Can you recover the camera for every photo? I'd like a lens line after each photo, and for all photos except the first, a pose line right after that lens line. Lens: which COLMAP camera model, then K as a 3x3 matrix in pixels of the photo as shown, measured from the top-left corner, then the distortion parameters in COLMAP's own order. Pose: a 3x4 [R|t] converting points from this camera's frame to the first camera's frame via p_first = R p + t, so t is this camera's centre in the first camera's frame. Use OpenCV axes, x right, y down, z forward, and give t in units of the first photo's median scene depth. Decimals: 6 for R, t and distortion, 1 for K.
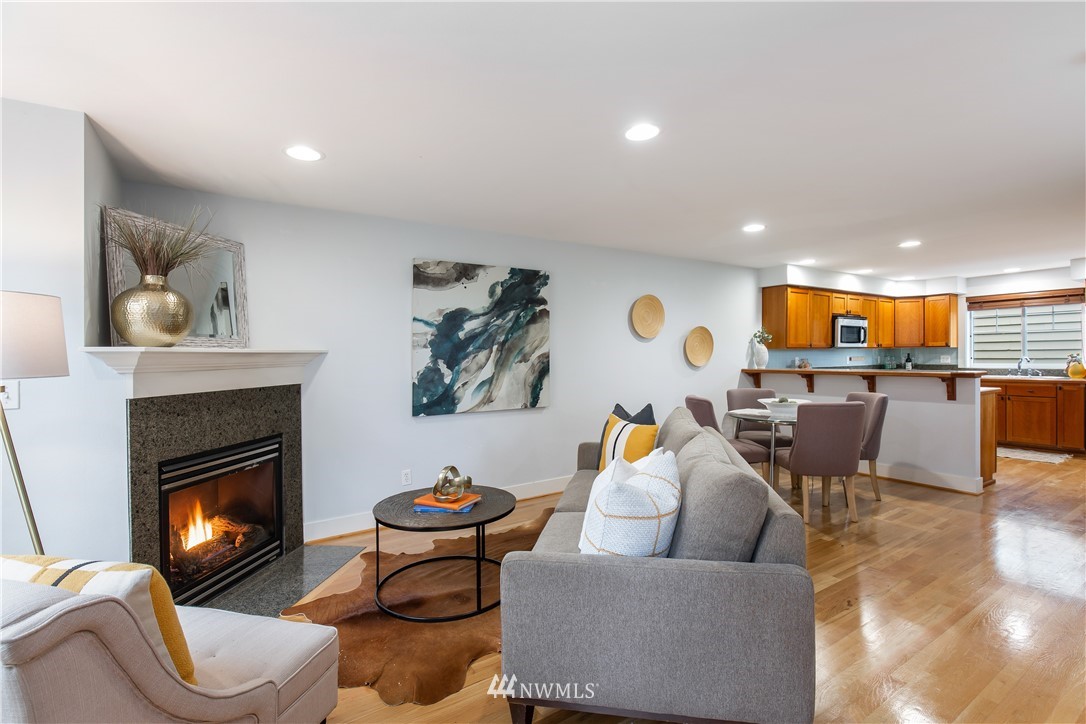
lens RADIAL K [[492.6, 0, 536.7], [0, 492.6, 361.2], [0, 0, 1]] dist [-0.000480, 0.000505]
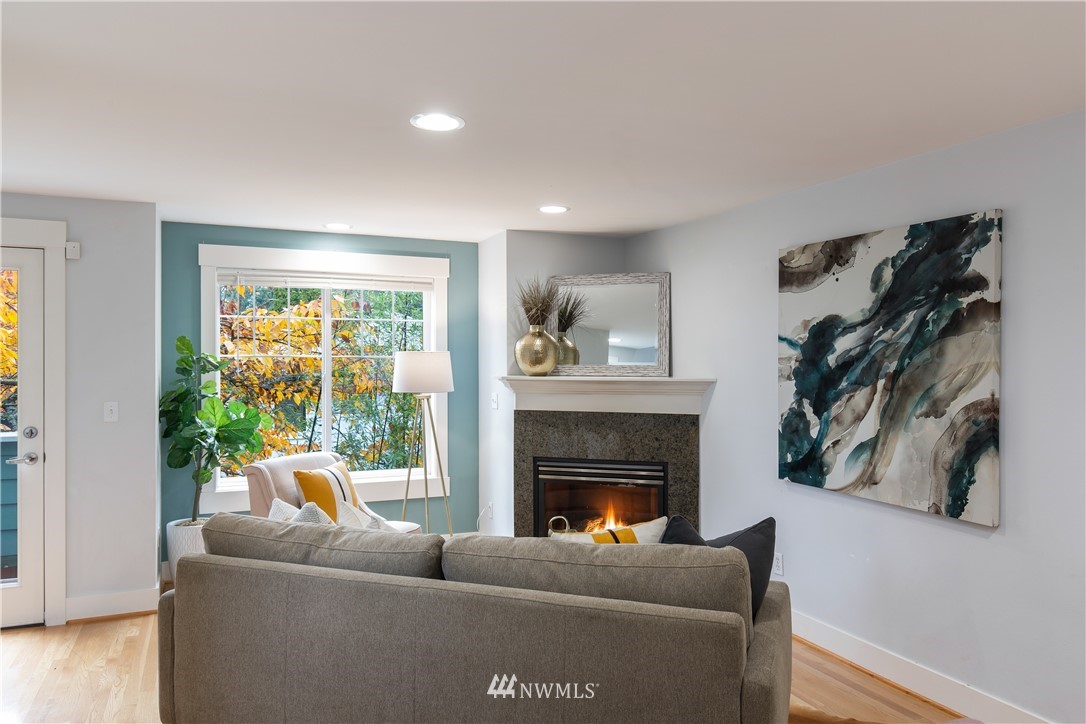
lens RADIAL K [[744.0, 0, 550.3], [0, 744.0, 350.3], [0, 0, 1]] dist [0.002282, -0.005386]
pose [[-0.137312, 0.004157, -0.990519, 0.549979], [-0.010892, 0.999924, 0.005706, -0.046472], [0.990468, 0.011572, -0.137256, 0.546248]]
